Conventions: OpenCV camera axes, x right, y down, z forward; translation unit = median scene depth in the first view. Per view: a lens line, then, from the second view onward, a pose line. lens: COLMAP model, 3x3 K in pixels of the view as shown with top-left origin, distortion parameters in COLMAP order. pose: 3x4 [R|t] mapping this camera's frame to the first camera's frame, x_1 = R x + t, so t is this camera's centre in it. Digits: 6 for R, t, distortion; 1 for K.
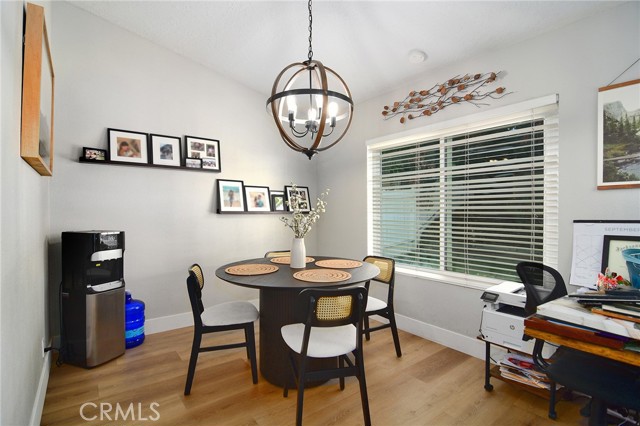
lens RADIAL K [[308.7, 0, 321.3], [0, 308.7, 213.7], [0, 0, 1]] dist [0.000814, -0.006907]
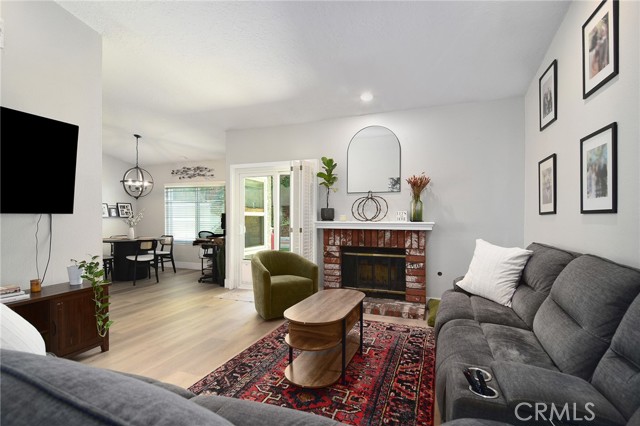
lens RADIAL K [[308.7, 0, 322.3], [0, 308.7, 216.1], [0, 0, 1]] dist [0.000814, -0.006907]
pose [[0.850815, -0.001109, 0.525464, -0.055489], [0.001318, 0.999999, -0.000024, -0.011487], [-0.525463, 0.000713, 0.850816, -1.717312]]
